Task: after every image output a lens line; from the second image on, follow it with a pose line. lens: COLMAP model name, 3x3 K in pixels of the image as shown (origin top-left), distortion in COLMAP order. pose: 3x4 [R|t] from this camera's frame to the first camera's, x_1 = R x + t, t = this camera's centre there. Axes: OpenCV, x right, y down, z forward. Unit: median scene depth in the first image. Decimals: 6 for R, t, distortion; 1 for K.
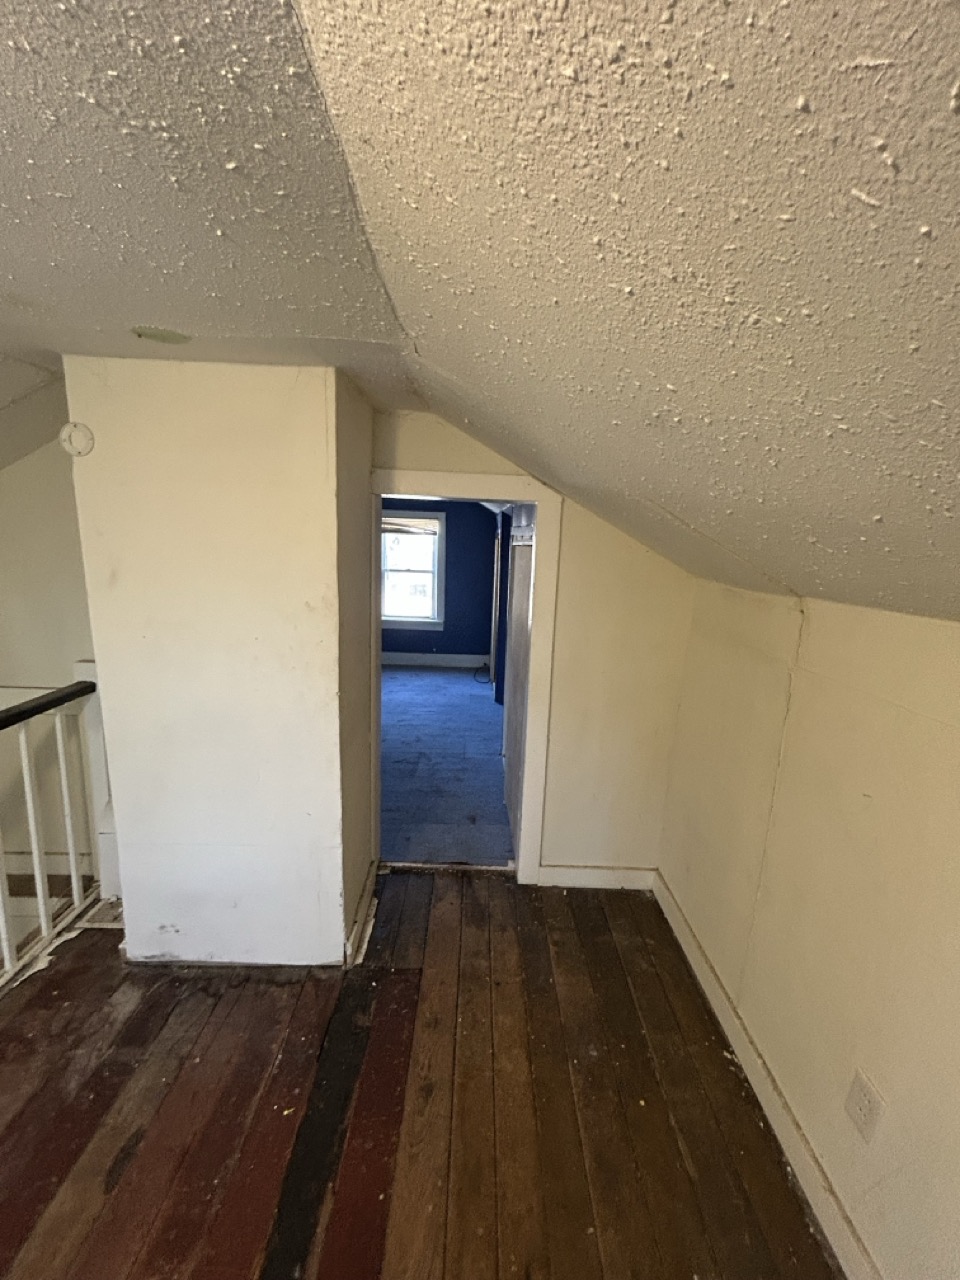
lens RADIAL K [[520.7, 0, 486.1], [0, 520.7, 636.0], [0, 0, 1]] dist [-0.000022, 0.000179]
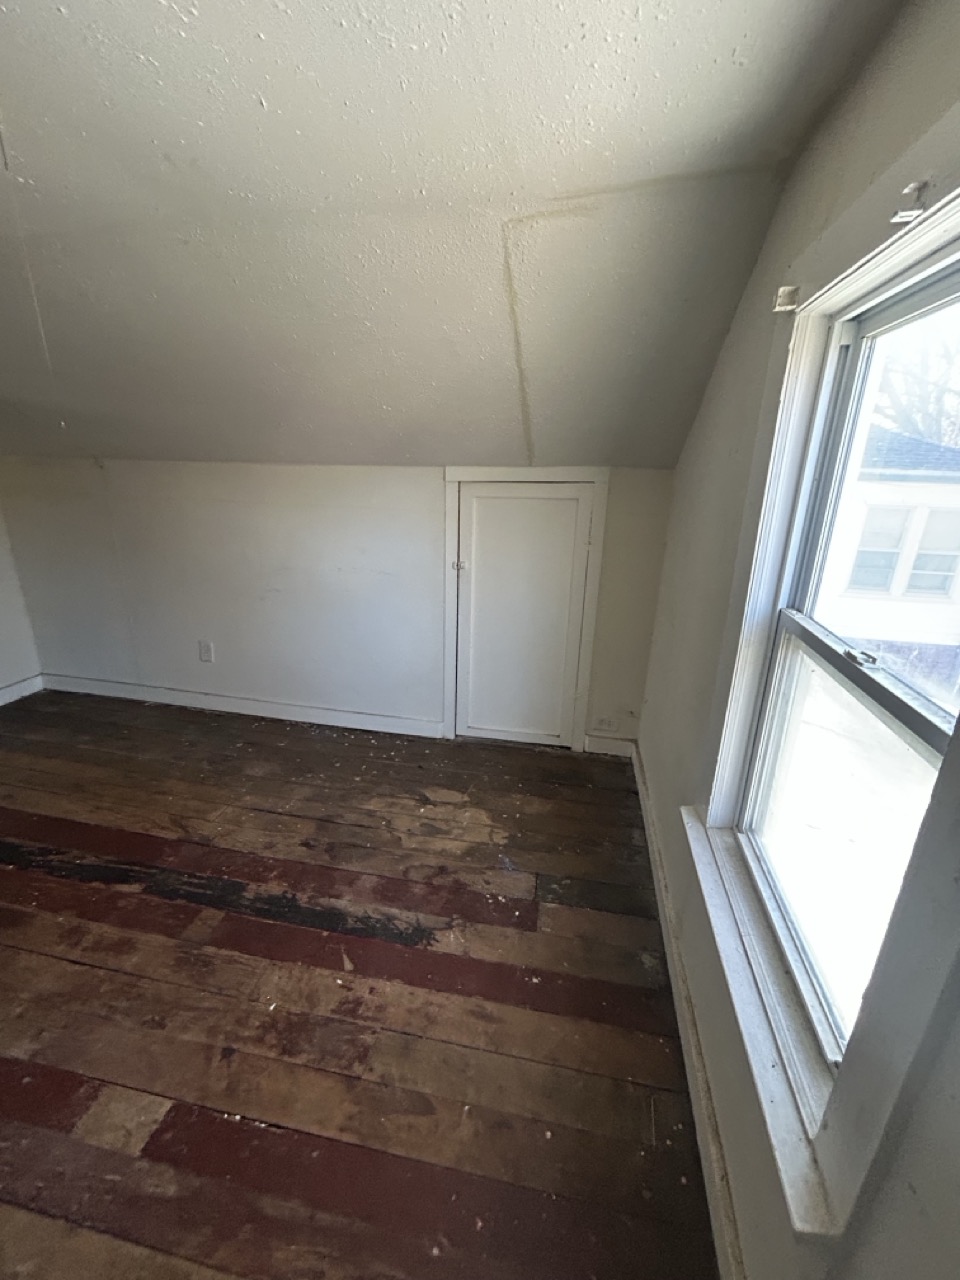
lens RADIAL K [[520.7, 0, 482.8], [0, 520.7, 638.1], [0, 0, 1]] dist [-0.000022, 0.000179]
pose [[0.190667, -0.340100, 0.920857, -0.934374], [0.155866, 0.936655, 0.313661, 0.137180], [-0.969202, 0.083726, 0.231600, -0.648032]]
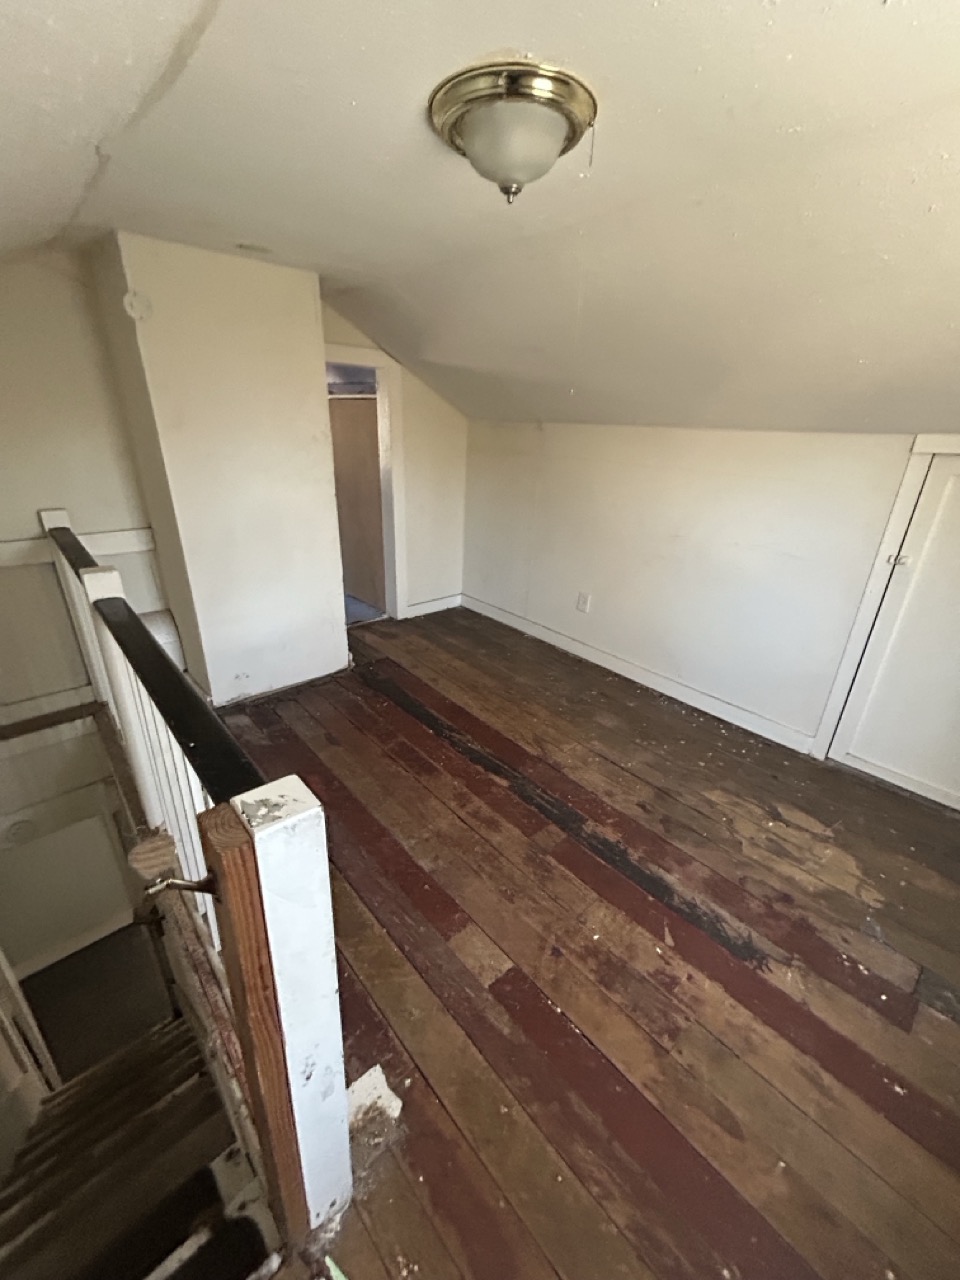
lens RADIAL K [[520.7, 0, 482.8], [0, 520.7, 636.9], [0, 0, 1]] dist [-0.000022, 0.000179]
pose [[0.750564, -0.268227, 0.603910, -0.989539], [0.114245, 0.952822, 0.281209, 0.122026], [-0.650847, -0.142072, 0.745798, -0.551057]]
